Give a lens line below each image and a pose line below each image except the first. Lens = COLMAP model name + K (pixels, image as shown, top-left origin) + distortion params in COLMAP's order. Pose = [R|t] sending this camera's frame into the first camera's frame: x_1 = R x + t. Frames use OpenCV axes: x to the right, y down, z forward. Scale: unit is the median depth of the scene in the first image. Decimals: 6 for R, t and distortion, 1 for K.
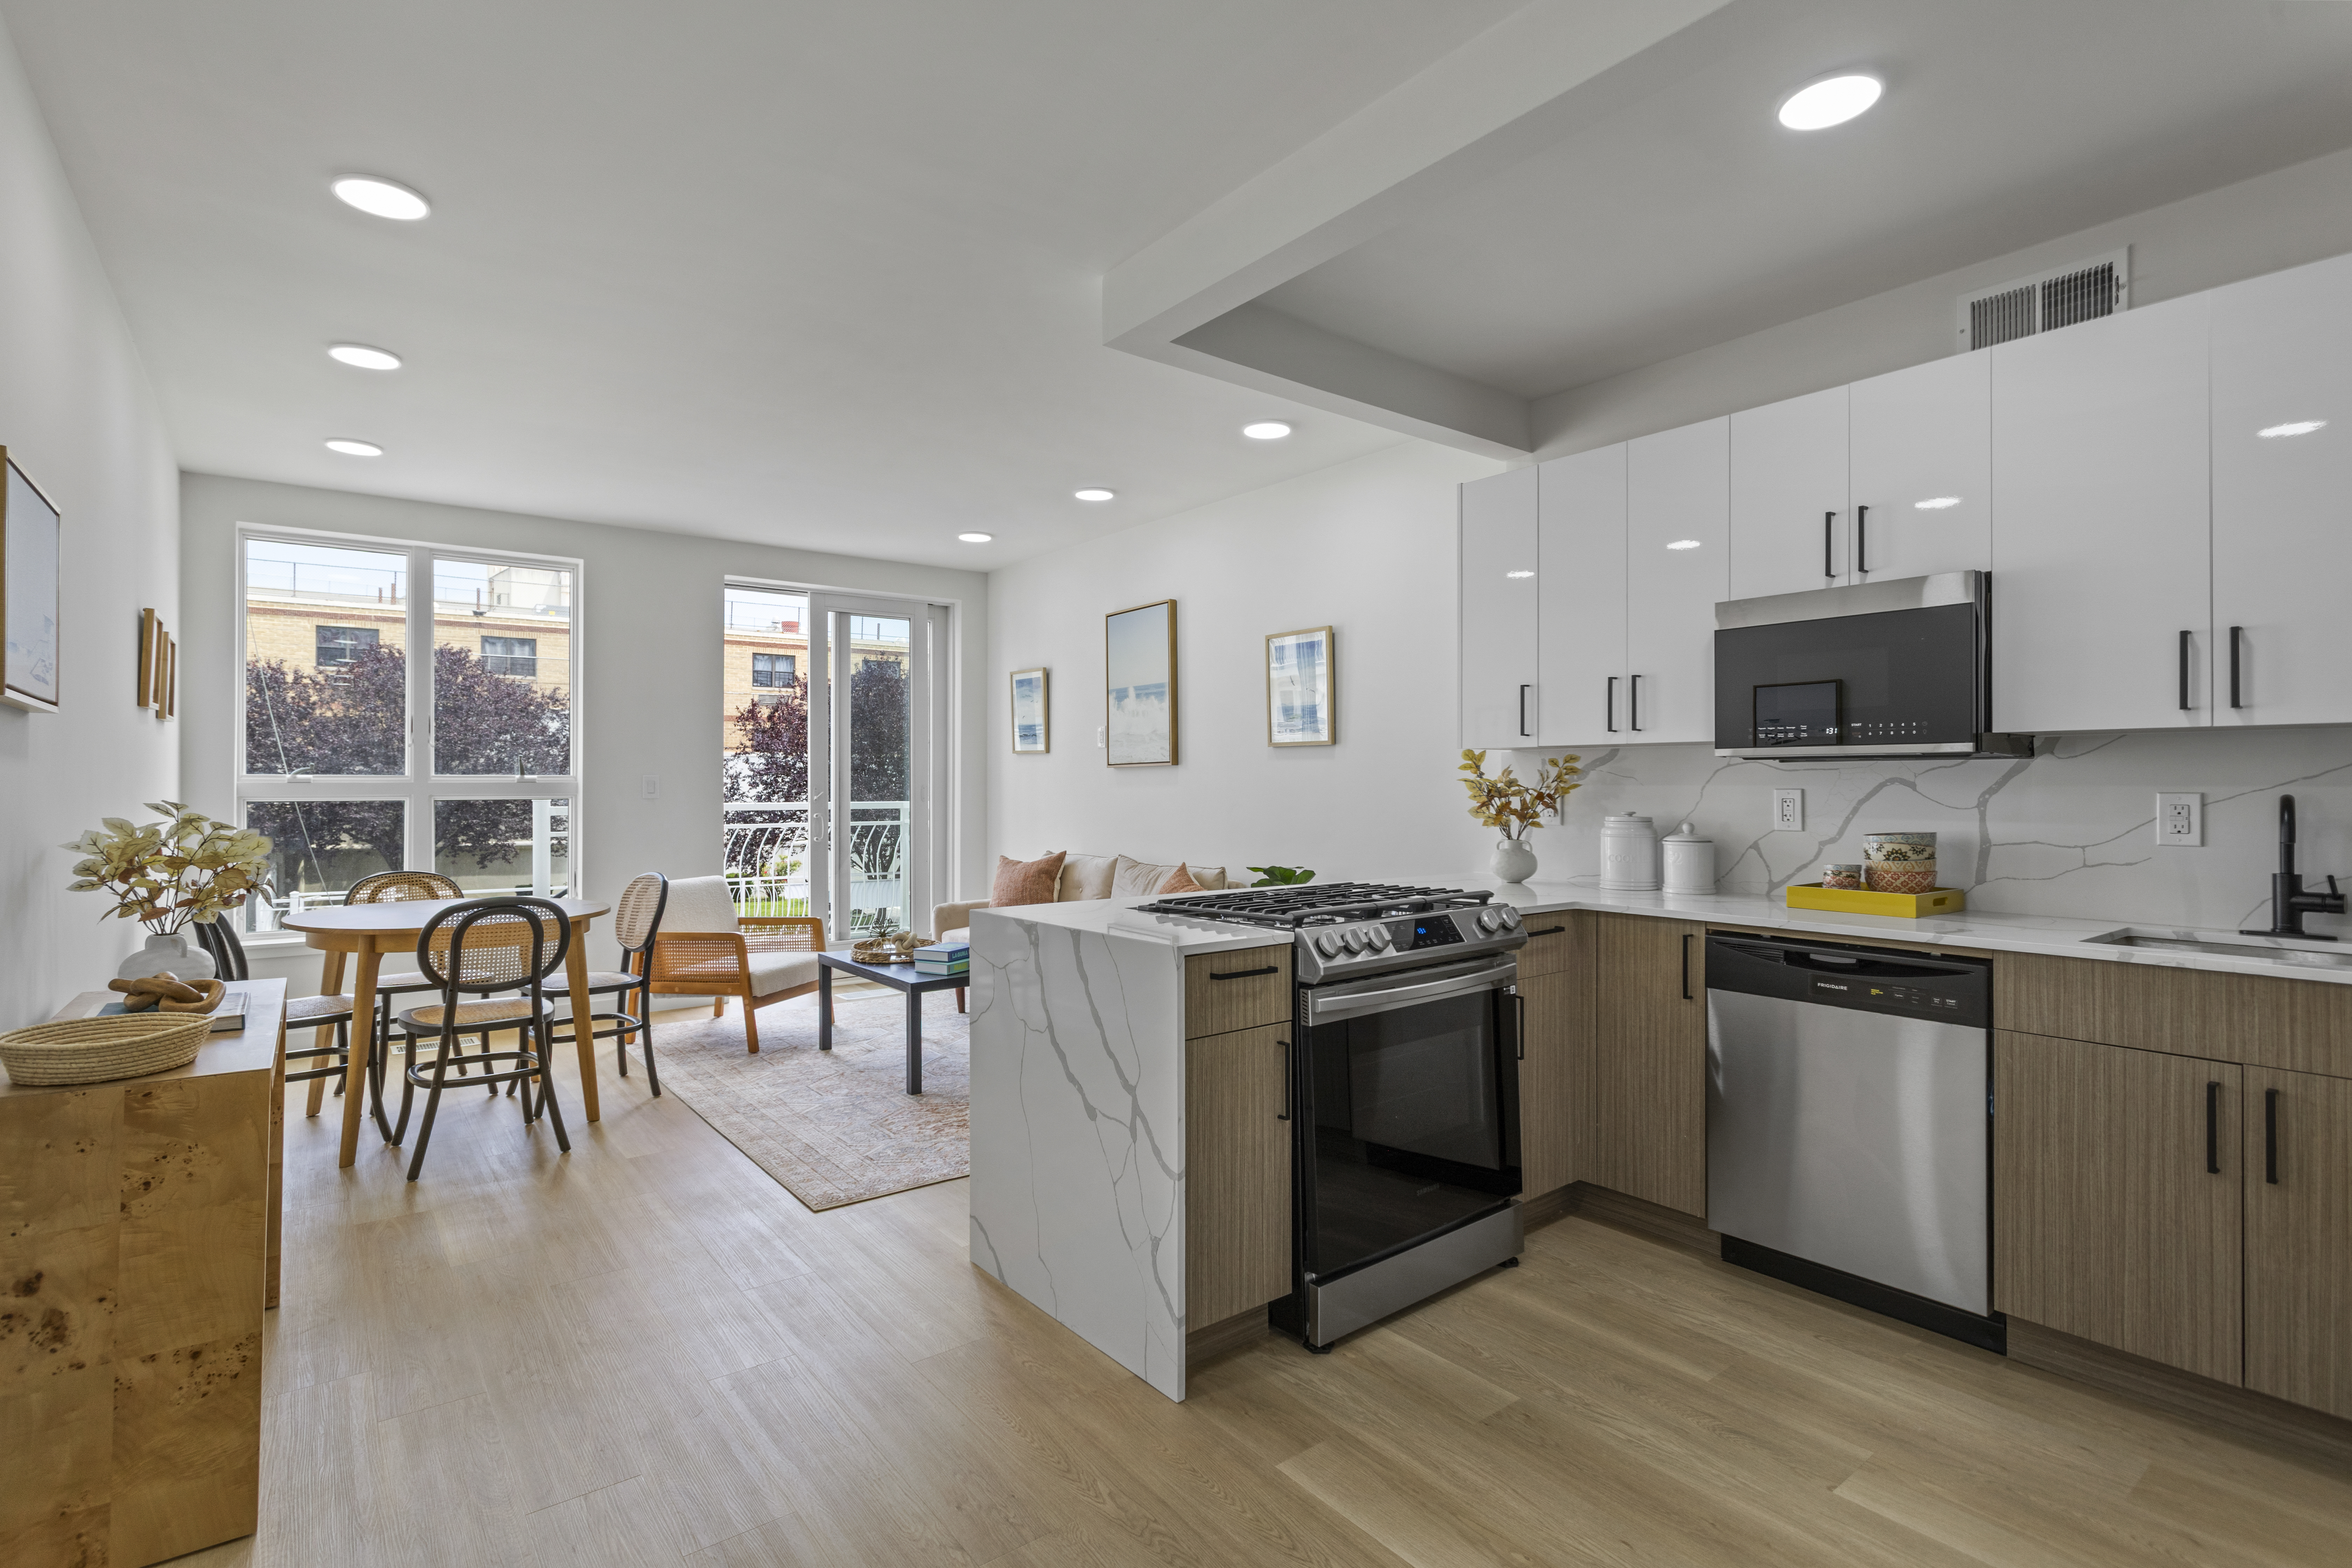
lens RADIAL K [[1133.3, 0, 1173.9], [0, 1133.3, 776.8], [0, 0, 1]] dist [0.005225, 0.002913]
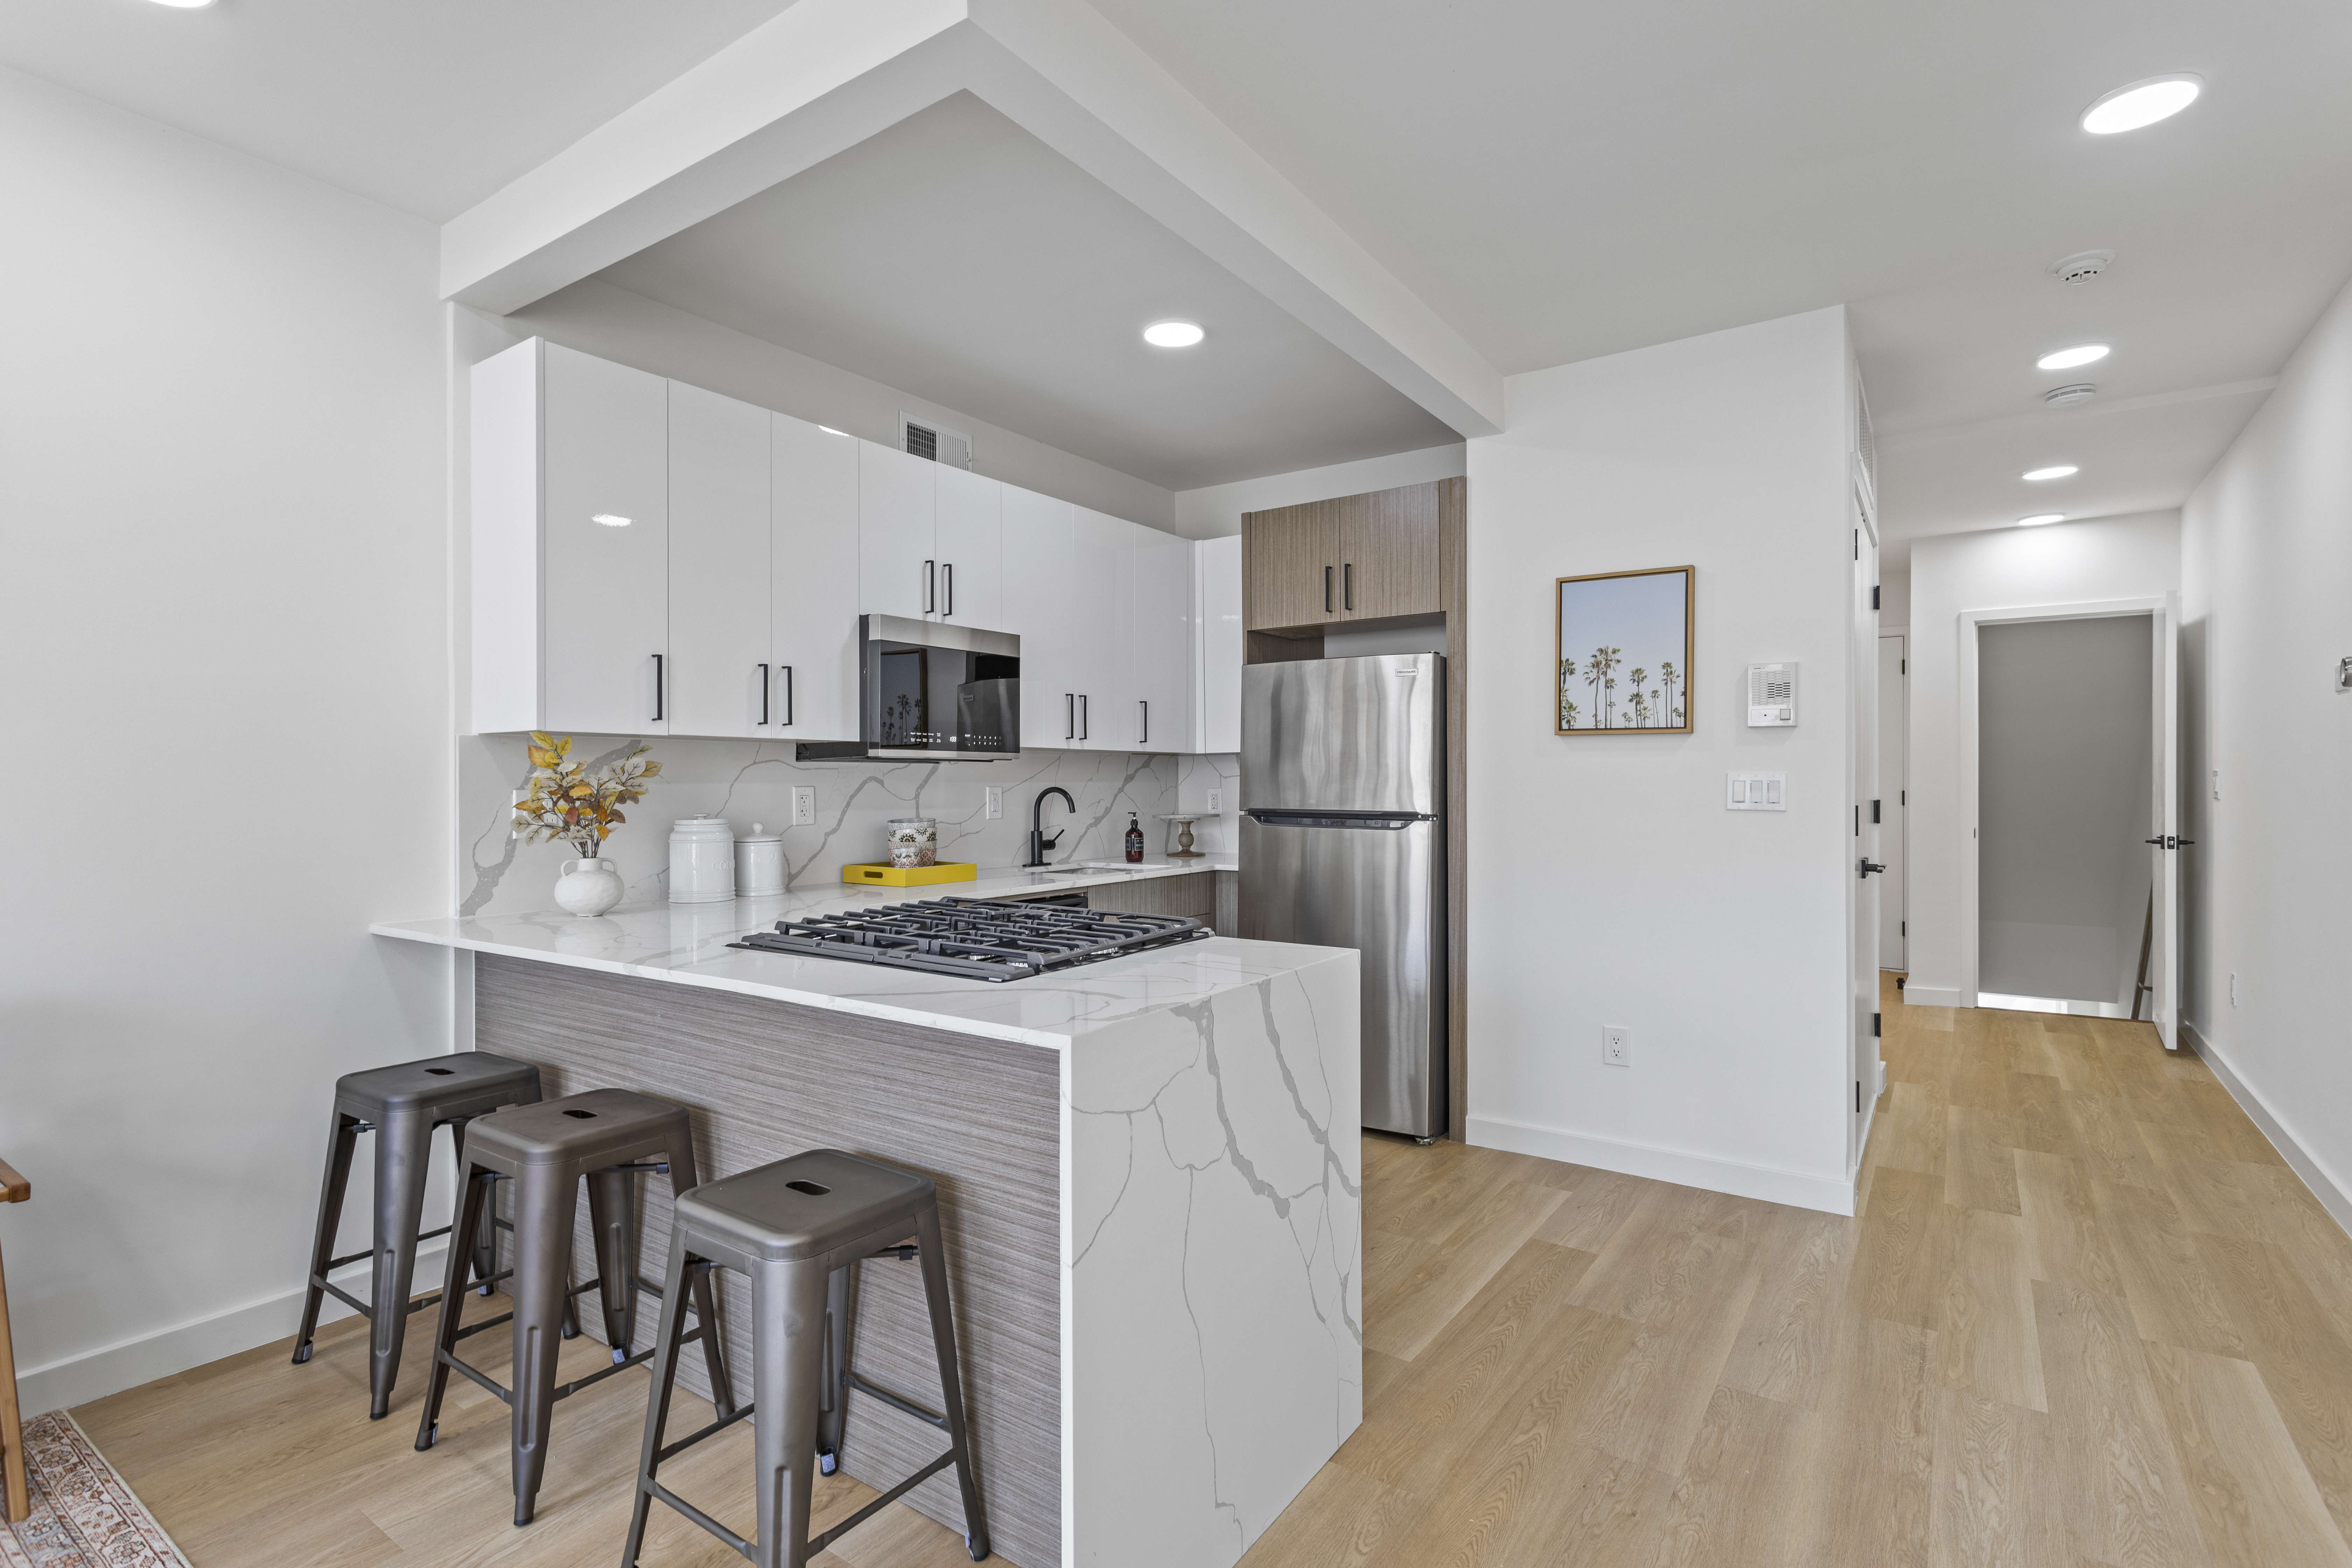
lens RADIAL K [[1133.3, 0, 1171.6], [0, 1133.3, 785.2], [0, 0, 1]] dist [0.005225, 0.002913]
pose [[-0.301112, -0.003438, 0.953583, -0.373714], [-0.003760, 0.999990, 0.002419, 0.003784], [-0.953581, -0.002857, -0.301122, 0.623788]]
